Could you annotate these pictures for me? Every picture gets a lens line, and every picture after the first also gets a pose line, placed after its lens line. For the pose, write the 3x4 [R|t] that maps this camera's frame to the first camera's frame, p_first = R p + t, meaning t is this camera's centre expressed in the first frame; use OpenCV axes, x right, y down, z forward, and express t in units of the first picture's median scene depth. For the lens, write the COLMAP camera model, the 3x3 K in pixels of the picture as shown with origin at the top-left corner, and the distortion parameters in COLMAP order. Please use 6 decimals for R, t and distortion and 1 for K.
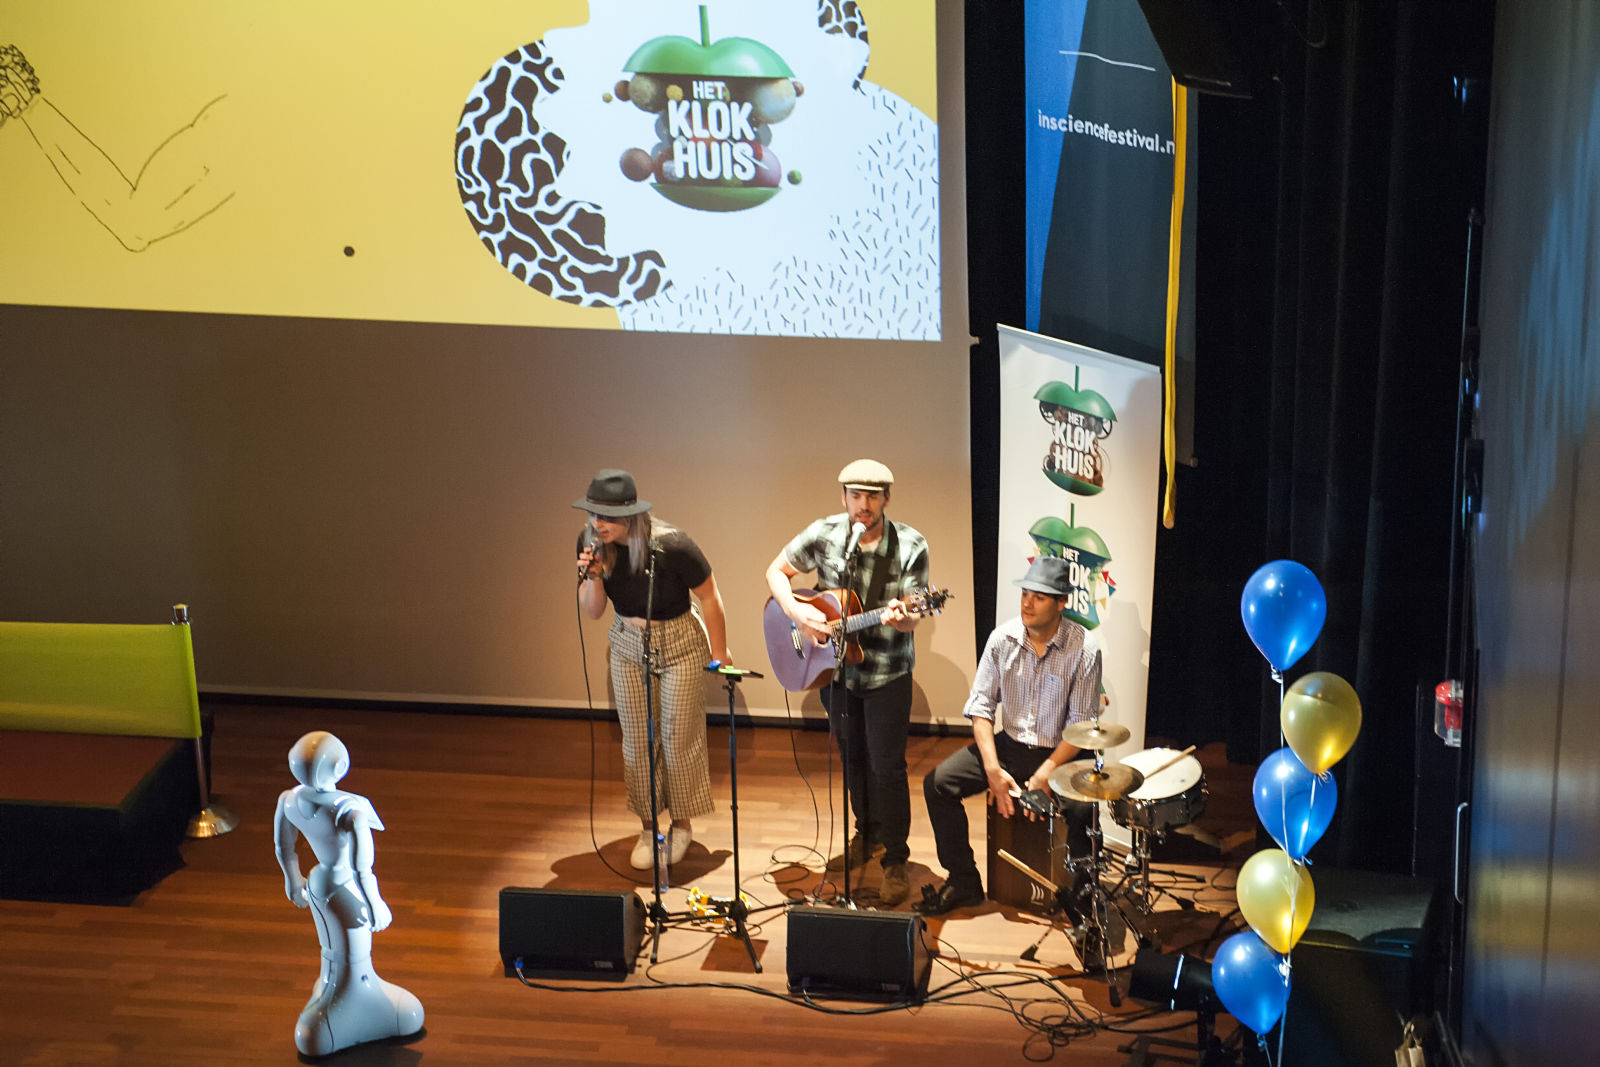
lens RADIAL K [[3007.0, 0, 800.0], [0, 3007.0, 533.5], [0, 0, 1]] dist [0.067890, 0.037706]
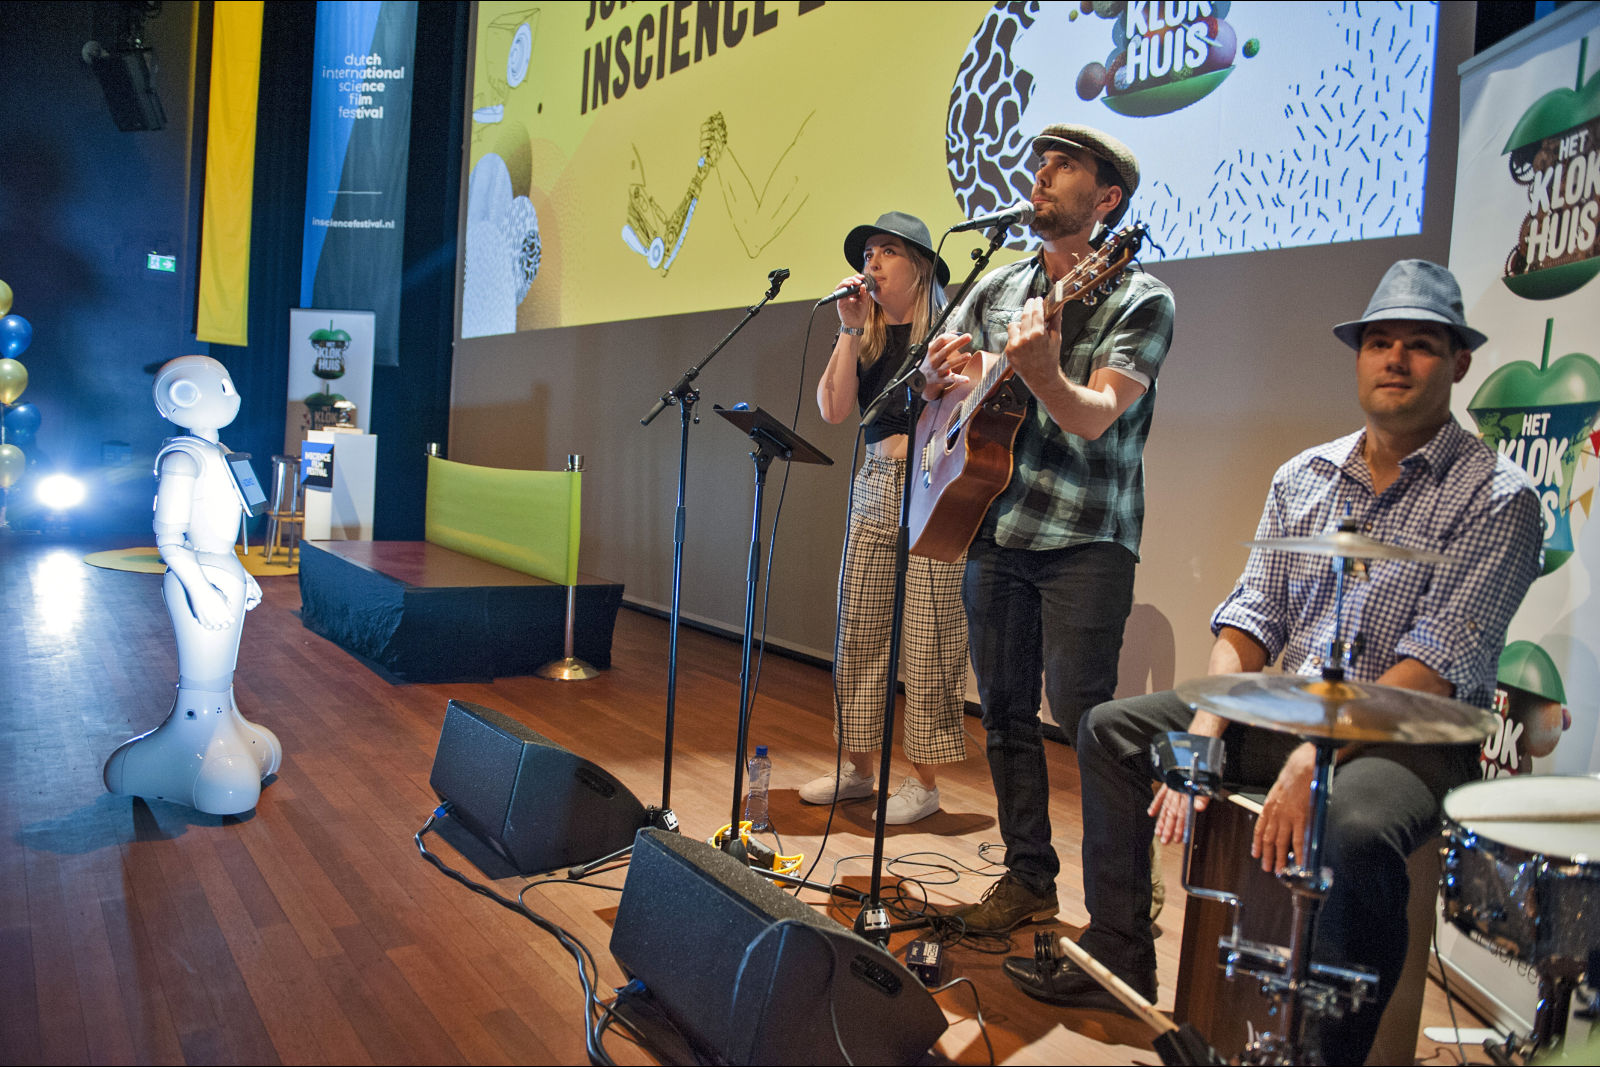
lens RADIAL K [[1068.2, 0, 800.0], [0, 1068.2, 533.5], [0, 0, 1]] dist [-0.052159, -0.001075]
pose [[0.730256, 0.123915, -0.671842, 0.113691], [-0.319328, 0.931284, -0.175326, 0.090344], [0.603950, 0.342571, 0.719646, 0.763084]]
